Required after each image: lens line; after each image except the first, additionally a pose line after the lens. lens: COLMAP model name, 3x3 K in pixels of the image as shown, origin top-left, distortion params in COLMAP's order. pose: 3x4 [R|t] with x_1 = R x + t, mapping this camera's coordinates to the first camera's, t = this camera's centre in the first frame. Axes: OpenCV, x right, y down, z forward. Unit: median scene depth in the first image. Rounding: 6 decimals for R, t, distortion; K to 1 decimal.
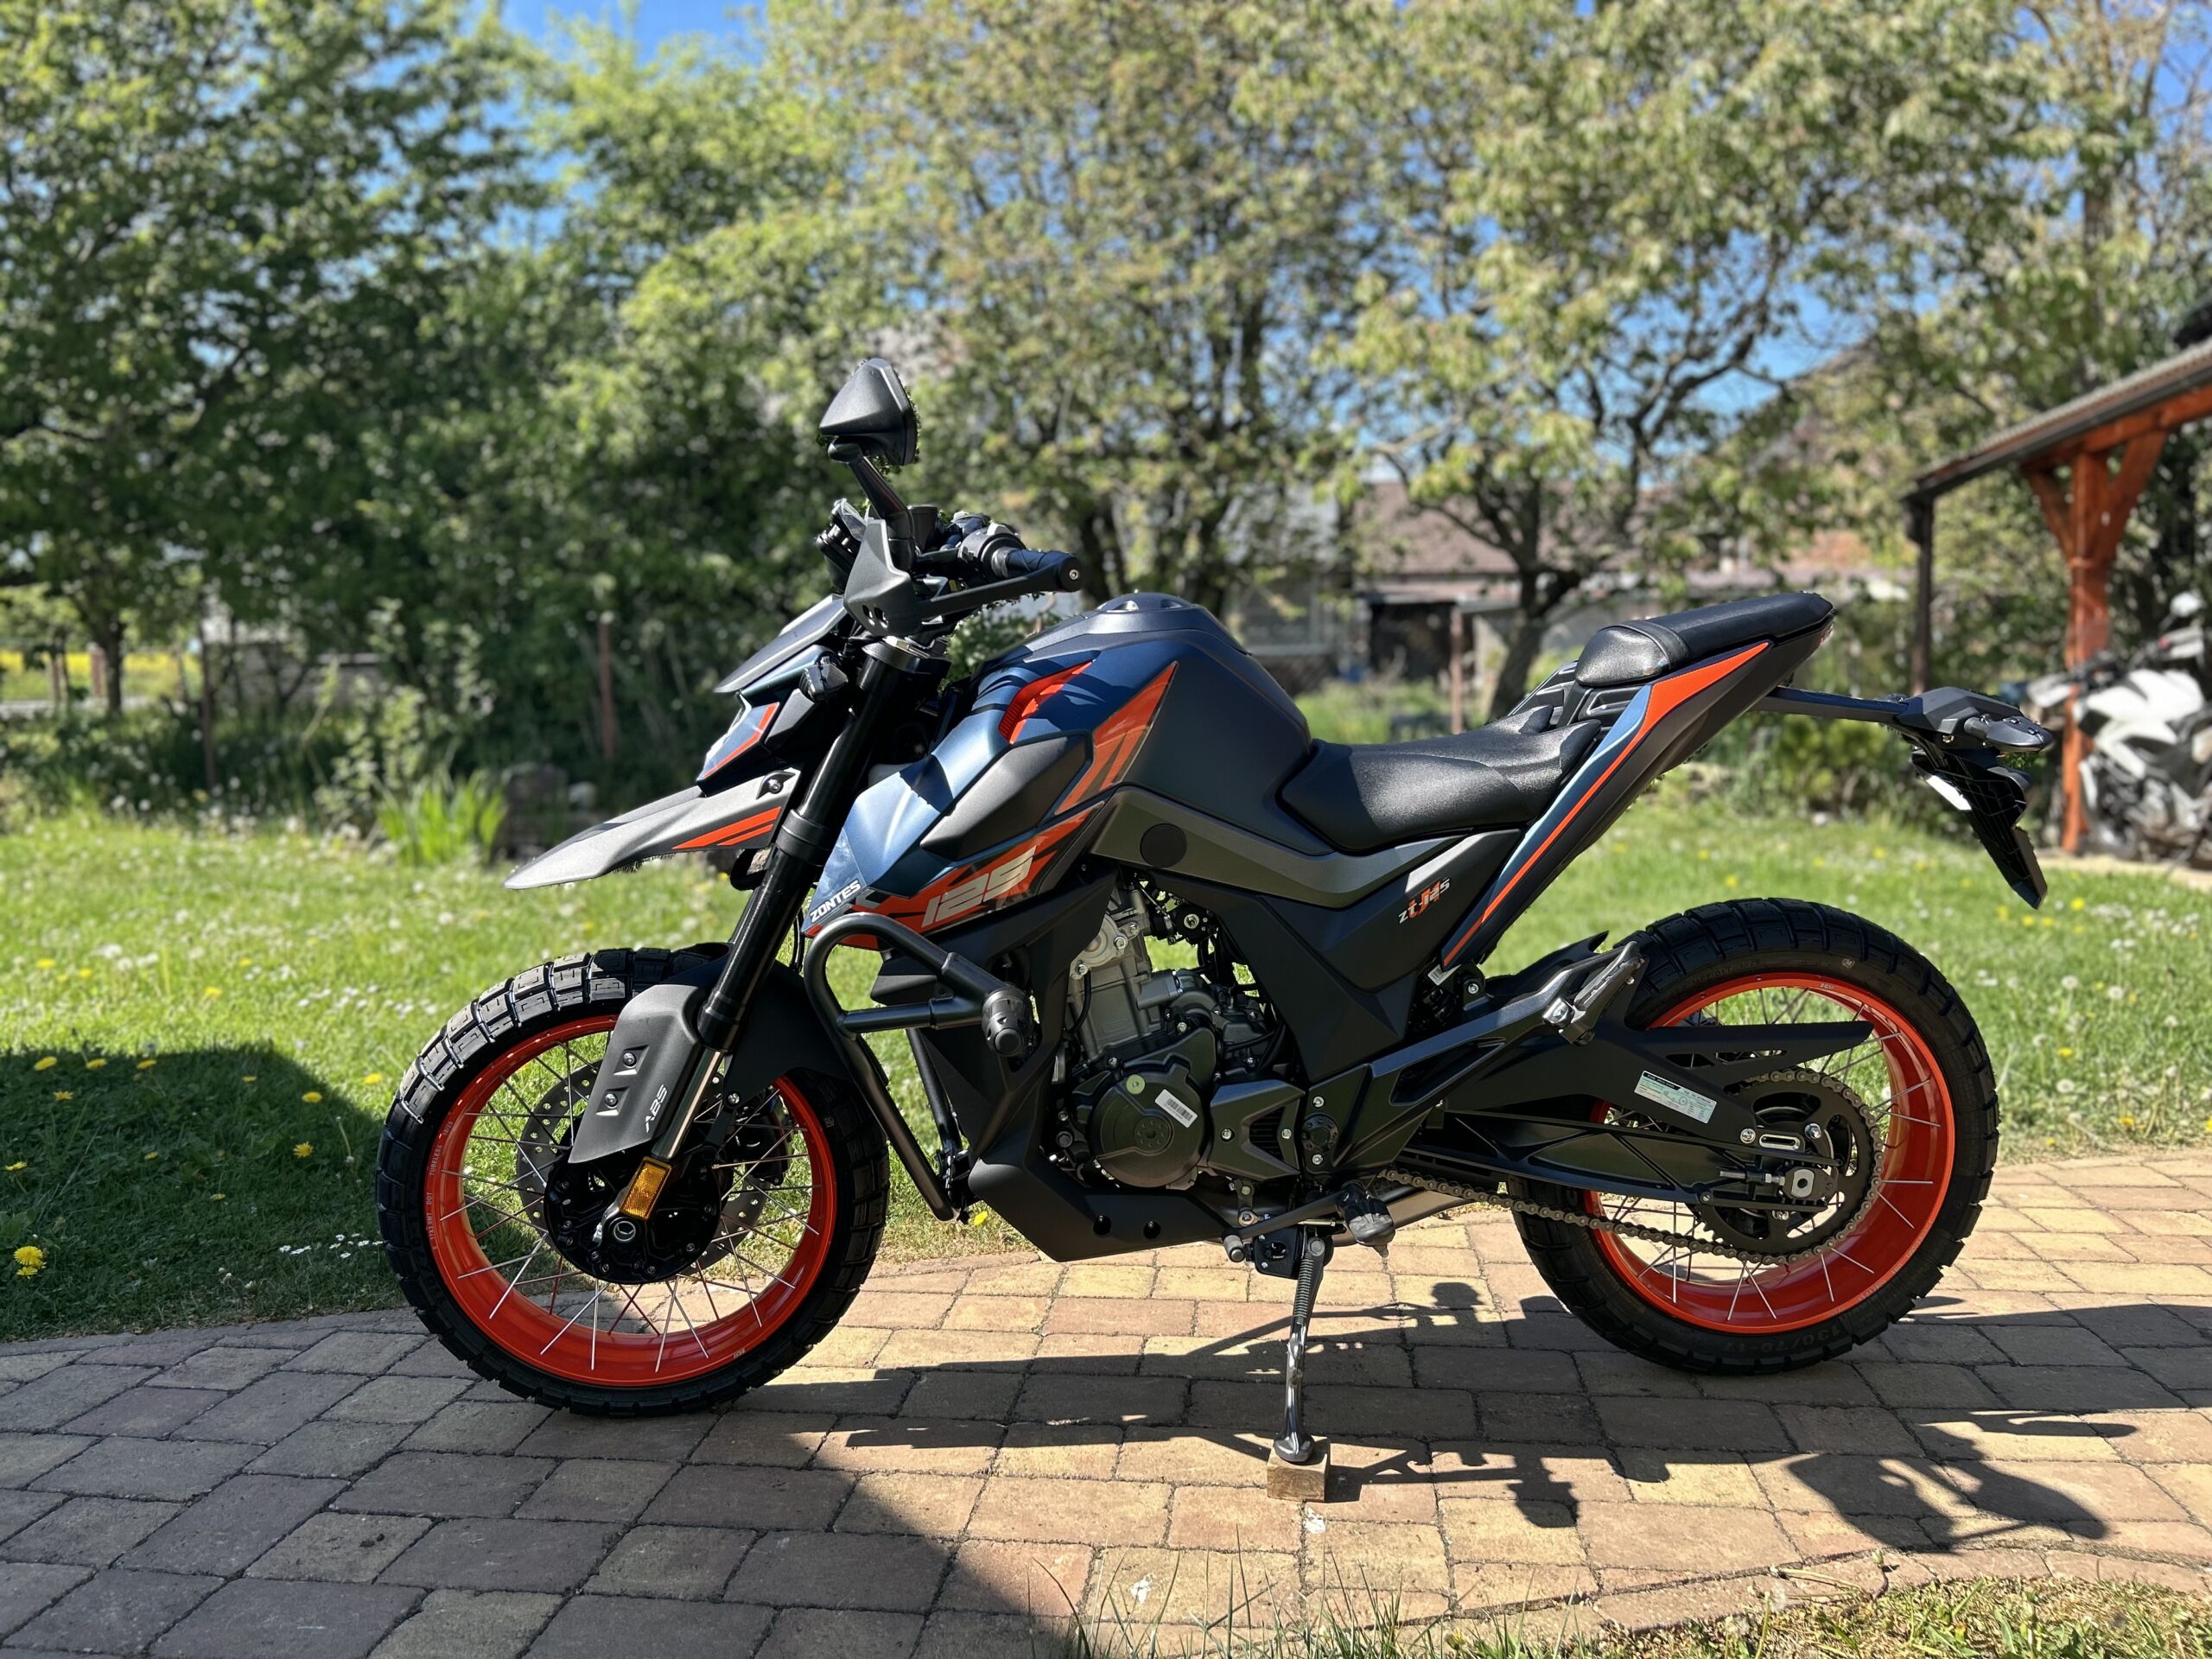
lens RADIAL K [[1669.1, 0, 1104.8], [0, 1669.1, 824.8], [0, 0, 1]] dist [0.040061, -0.041769]
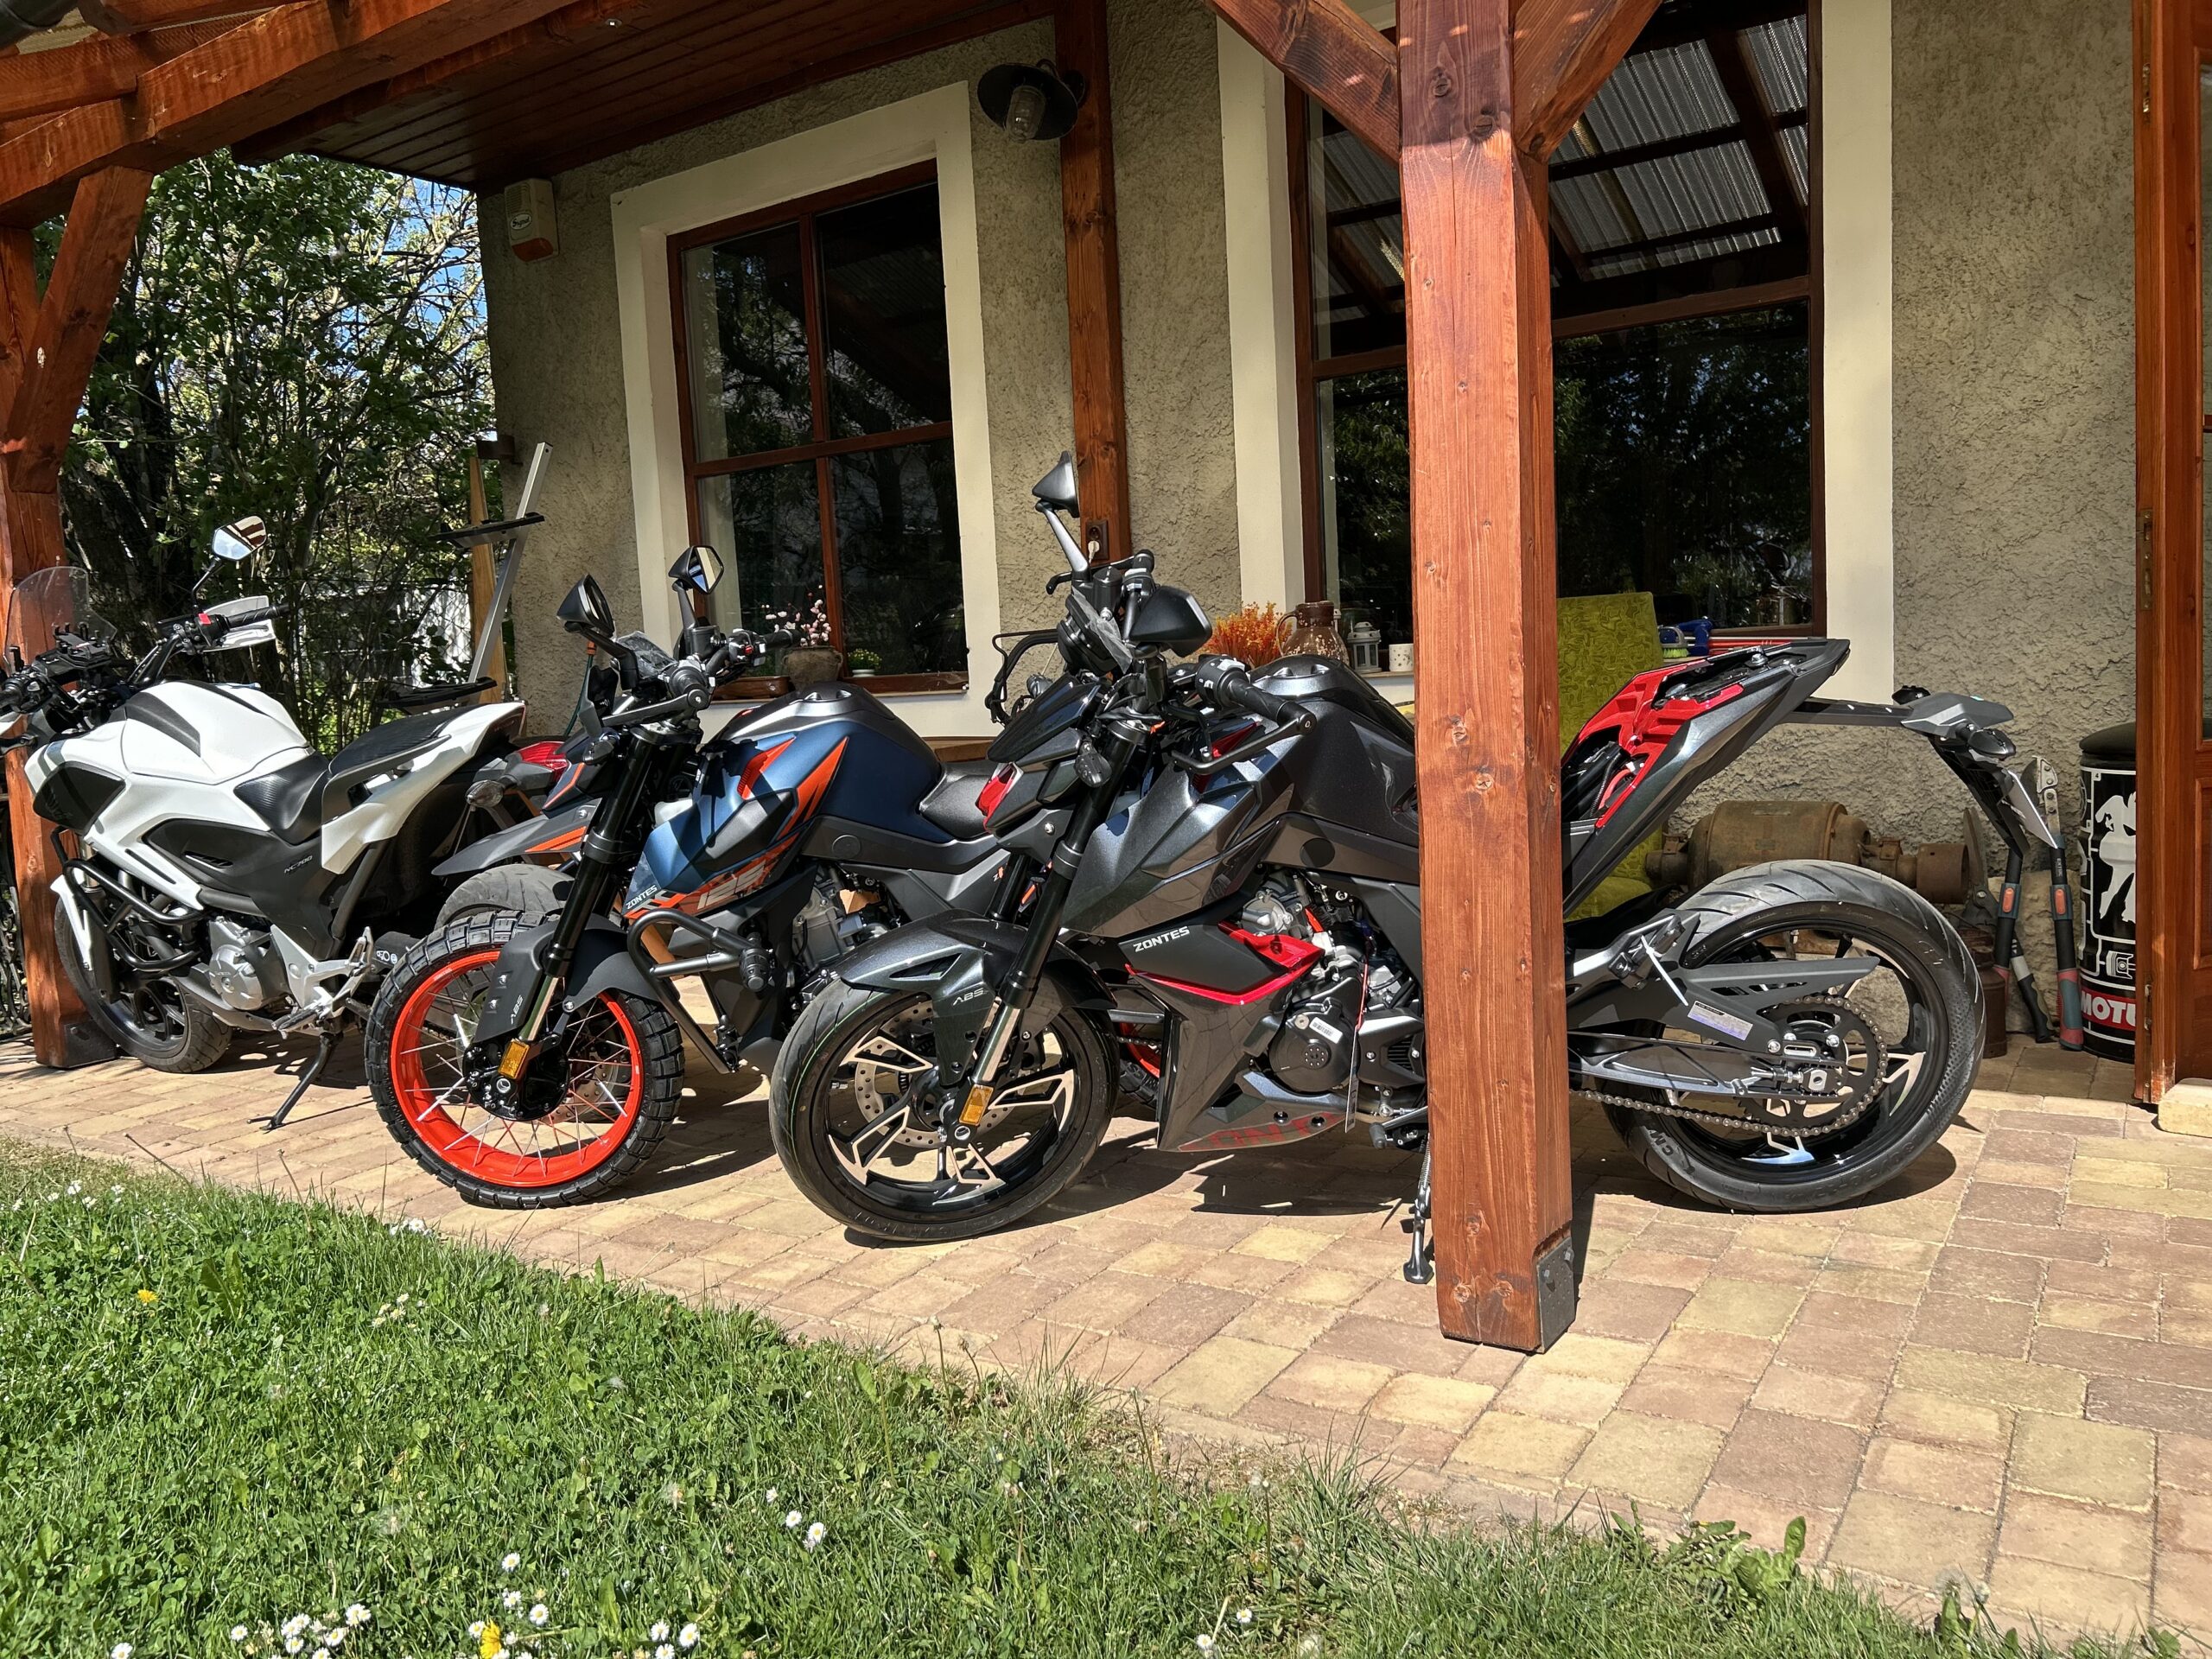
lens RADIAL K [[1669.1, 0, 1115.0], [0, 1669.1, 828.9], [0, 0, 1]] dist [0.040061, -0.041769]
pose [[0.442775, -0.082129, 0.892864, 1.378400], [0.093778, 0.994577, 0.044980, -0.207755], [-0.891715, 0.063815, 0.448075, 2.469694]]
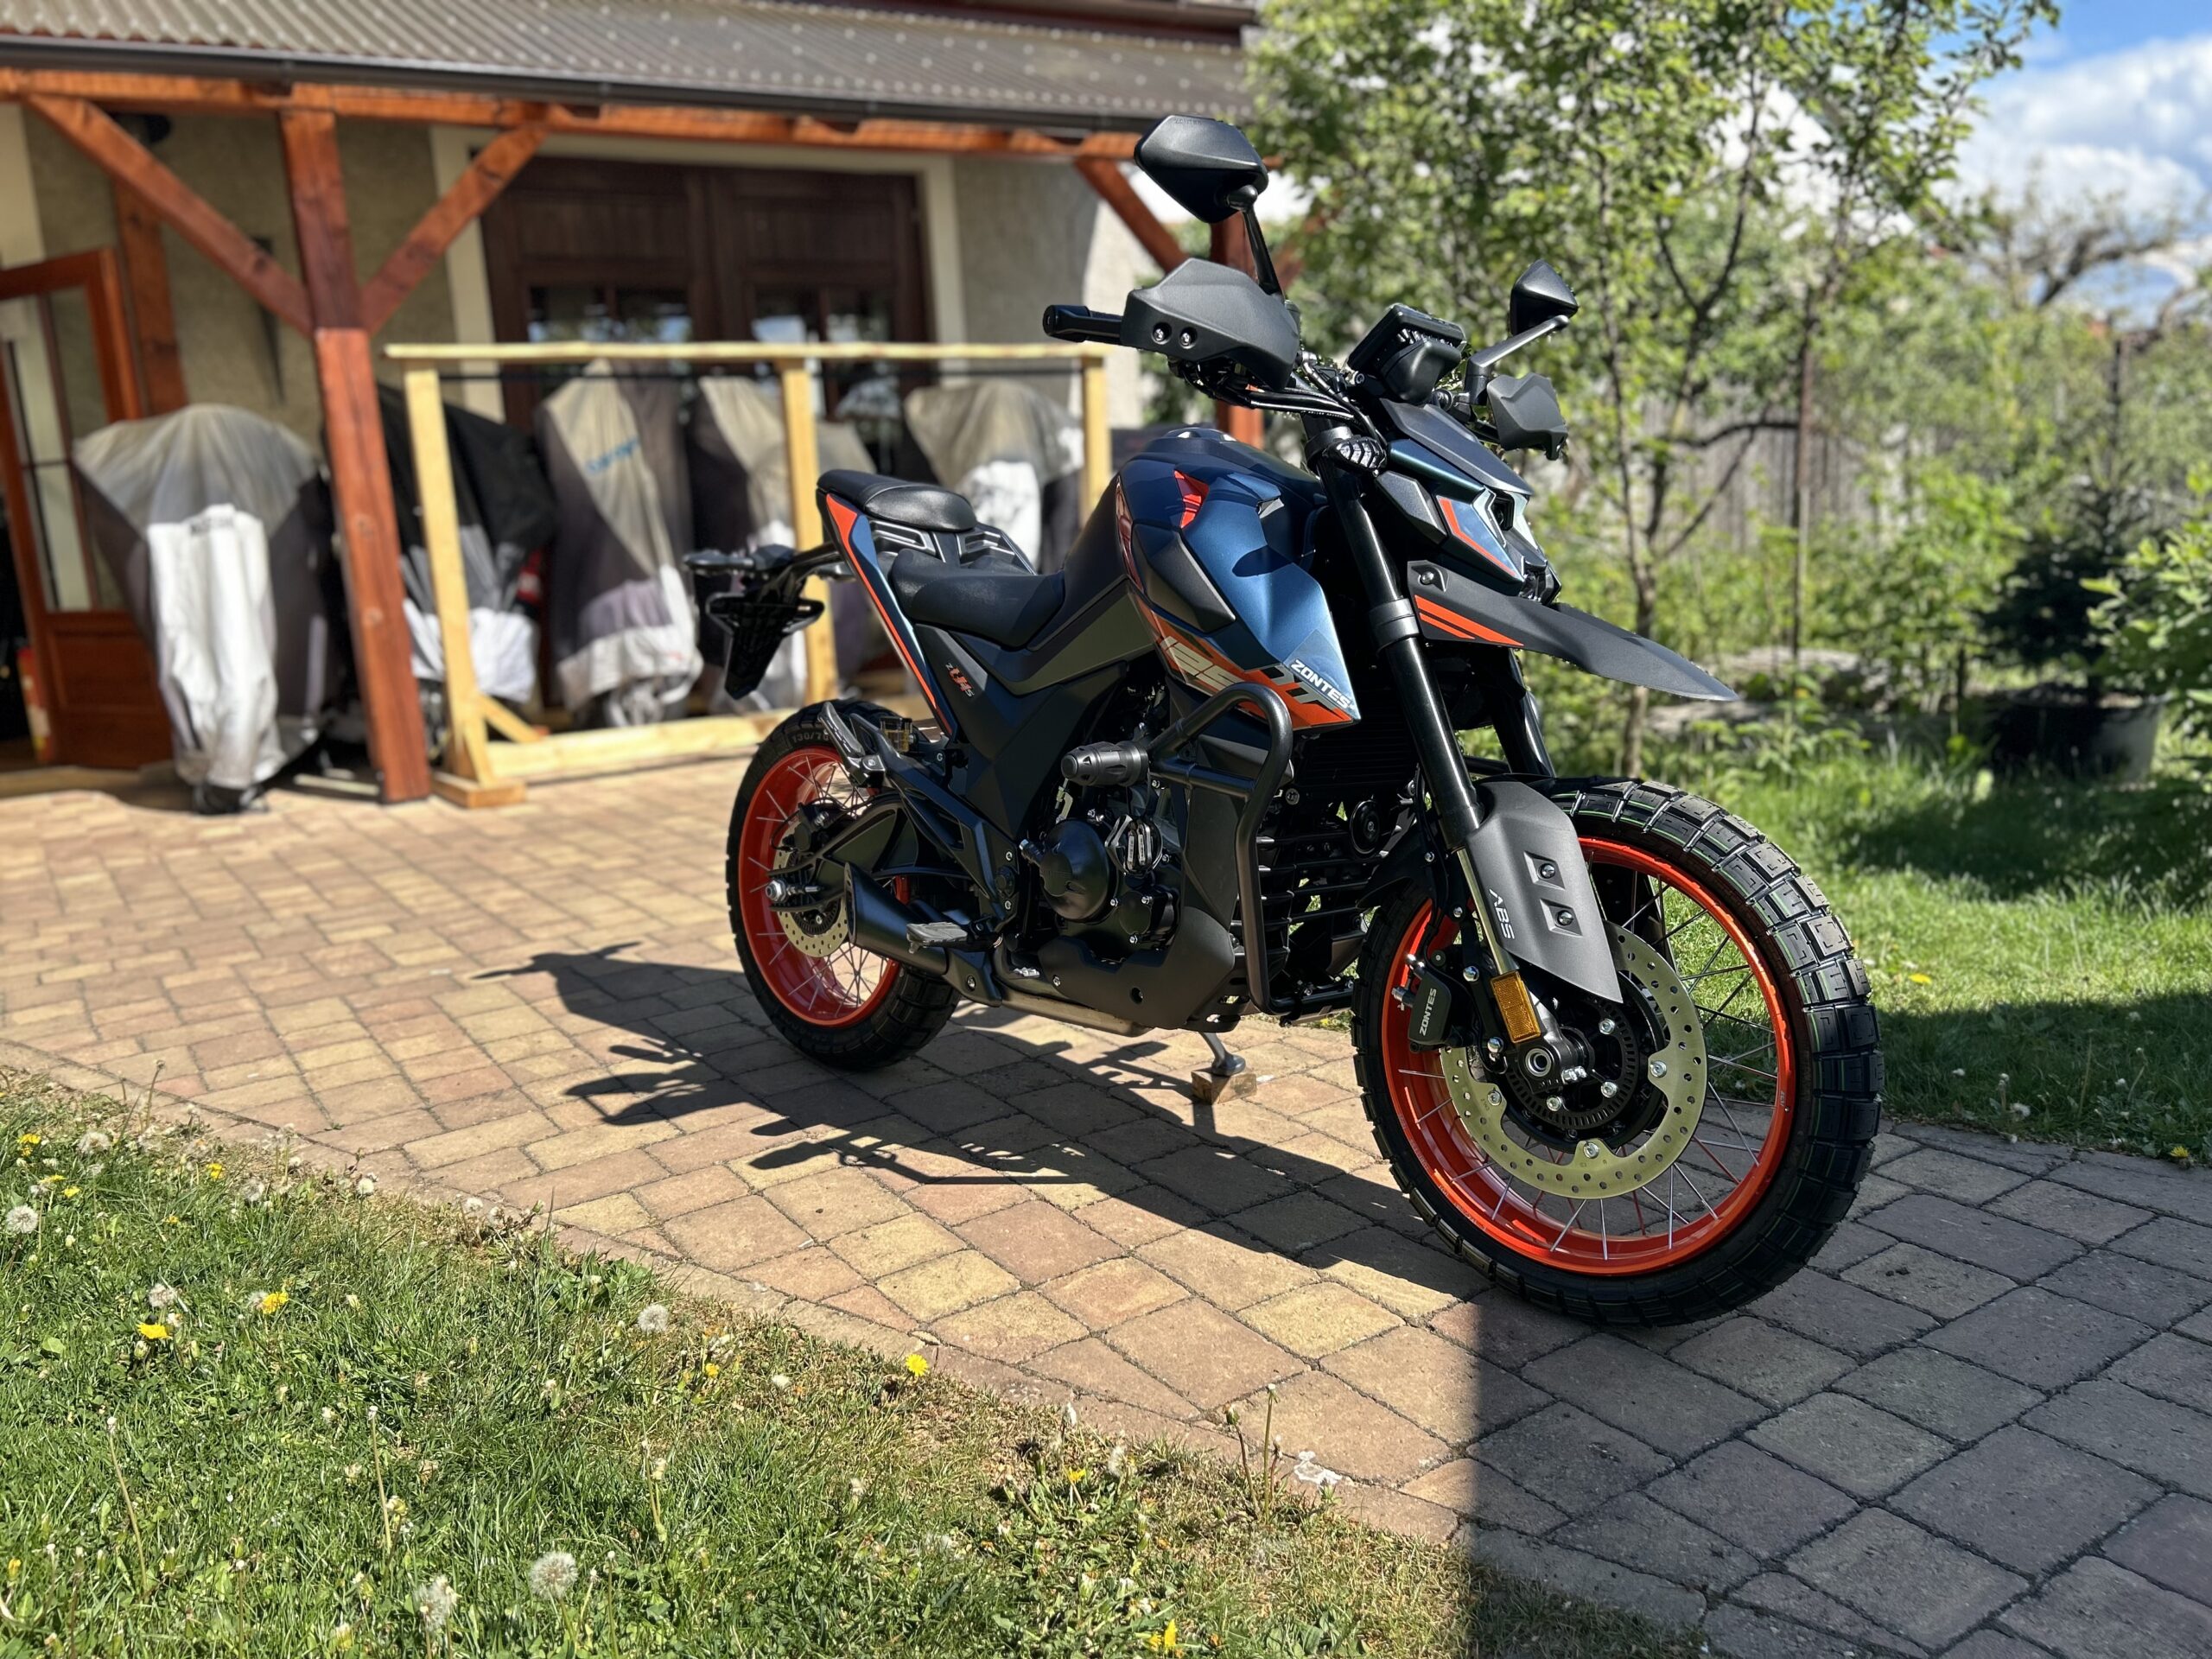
lens RADIAL K [[1669.1, 0, 1098.5], [0, 1669.1, 827.8], [0, 0, 1]] dist [0.040061, -0.041769]
pose [[-0.639302, -0.096901, 0.762826, -0.800475], [0.118563, 0.967744, 0.222296, -0.133196], [-0.759760, 0.232557, -0.607192, 1.754528]]
